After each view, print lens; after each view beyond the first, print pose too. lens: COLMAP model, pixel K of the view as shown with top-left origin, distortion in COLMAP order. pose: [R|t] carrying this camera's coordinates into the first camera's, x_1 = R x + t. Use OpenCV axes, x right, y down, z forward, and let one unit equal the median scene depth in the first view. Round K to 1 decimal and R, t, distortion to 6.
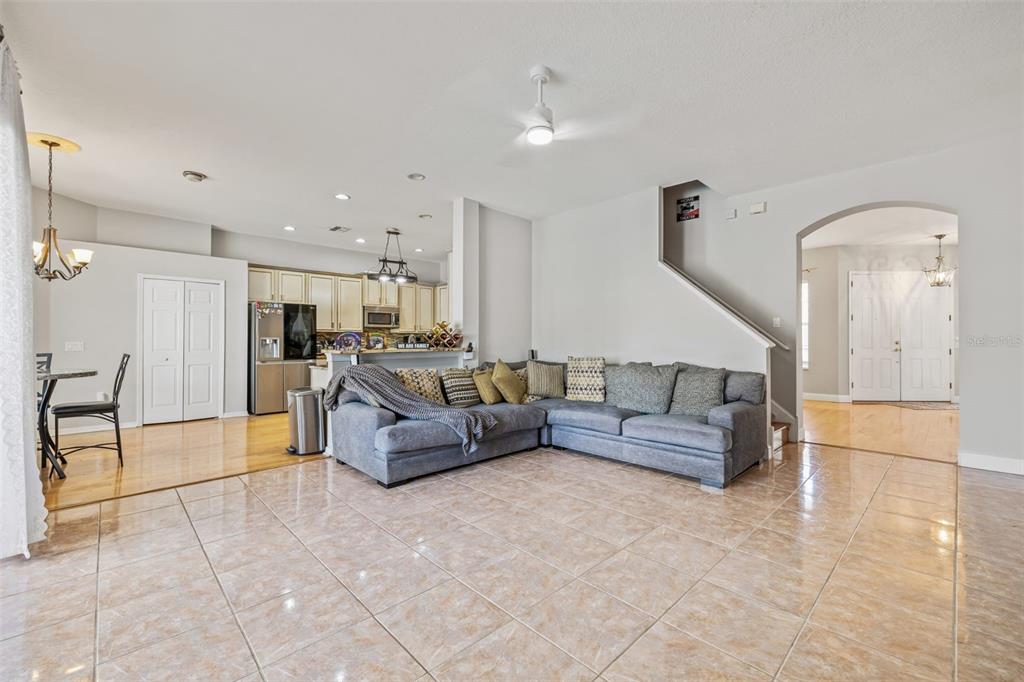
lens RADIAL K [[424.0, 0, 514.1], [0, 424.0, 336.3], [0, 0, 1]] dist [-0.001049, -0.000199]
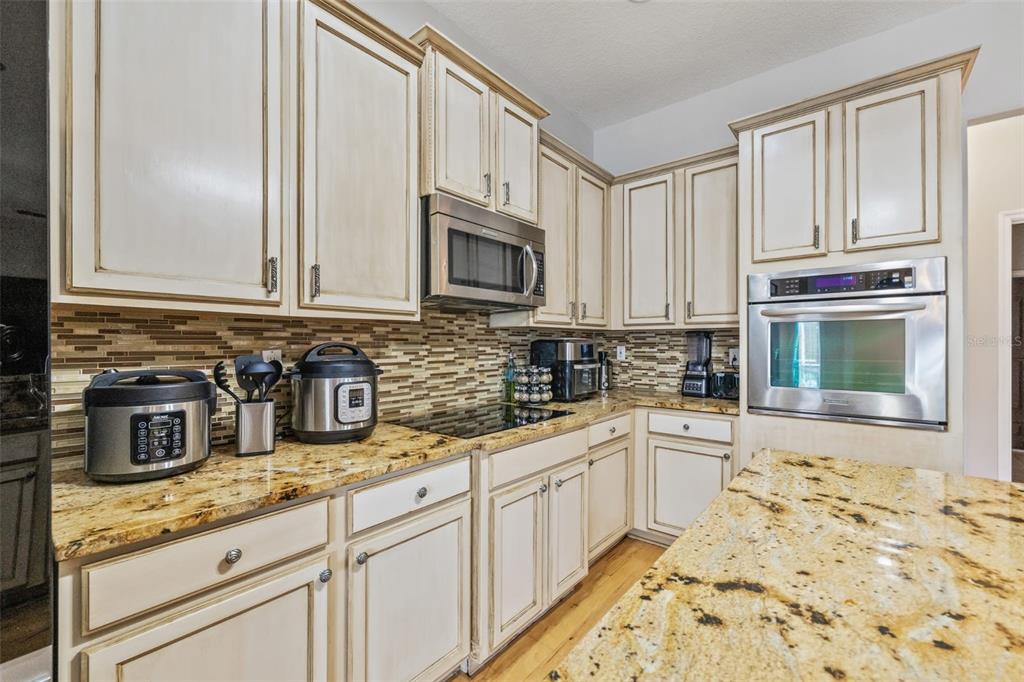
lens RADIAL K [[424.0, 0, 512.8], [0, 424.0, 341.5], [0, 0, 1]] dist [-0.001049, -0.000199]
pose [[0.992333, 0.002009, 0.123579, -0.398801], [-0.002995, 0.999965, 0.007787, -0.002394], [-0.123559, -0.008098, 0.992304, 0.928500]]
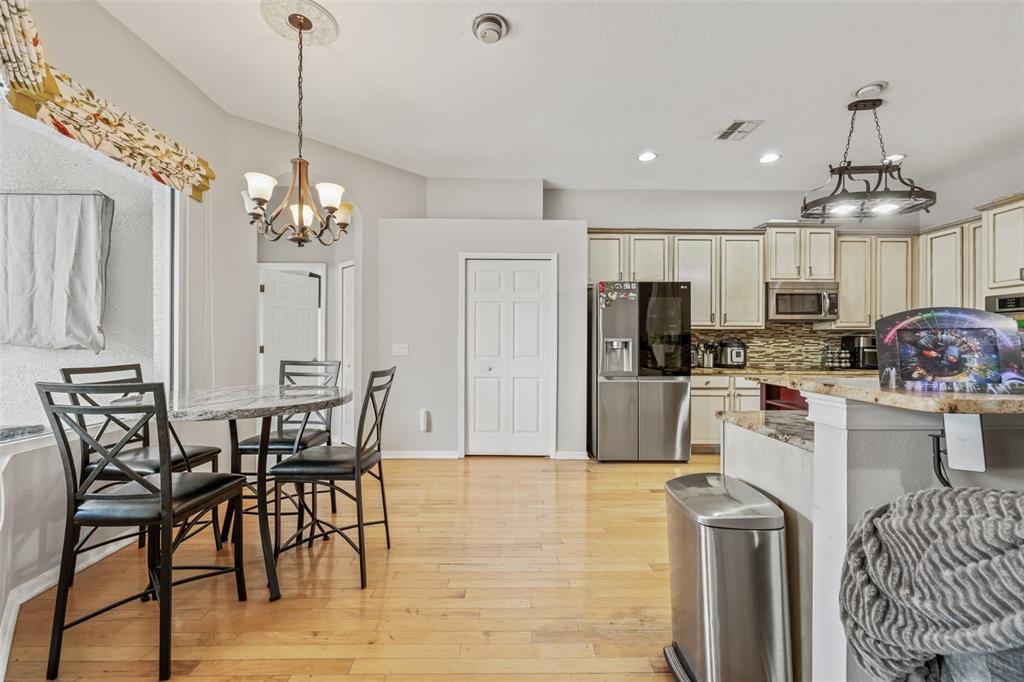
lens RADIAL K [[424.0, 0, 509.2], [0, 424.0, 340.6], [0, 0, 1]] dist [-0.001049, -0.000199]
pose [[0.723323, 0.001620, -0.690508, -0.252606], [0.001133, 0.999993, 0.003533, 0.003277], [0.690509, -0.003338, 0.723316, 0.424095]]
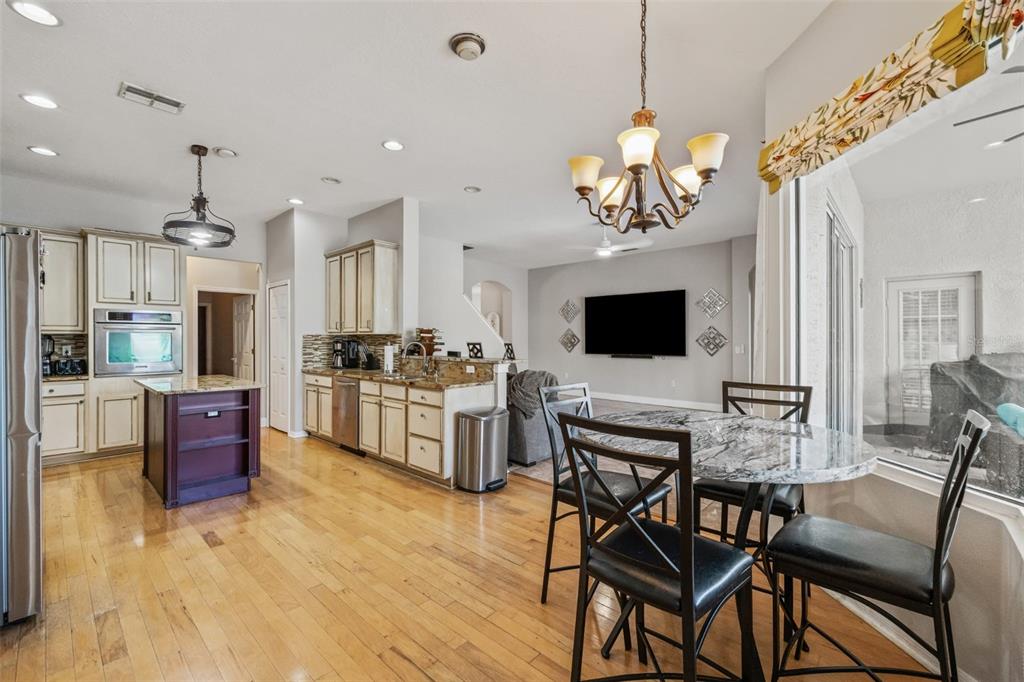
lens RADIAL K [[424.0, 0, 510.7], [0, 424.0, 340.2], [0, 0, 1]] dist [-0.001049, -0.000199]
pose [[-0.070607, -0.000575, 0.997504, -0.850490], [-0.008448, 0.999964, -0.000021, -0.007784], [-0.997468, -0.008429, -0.070610, 0.652512]]
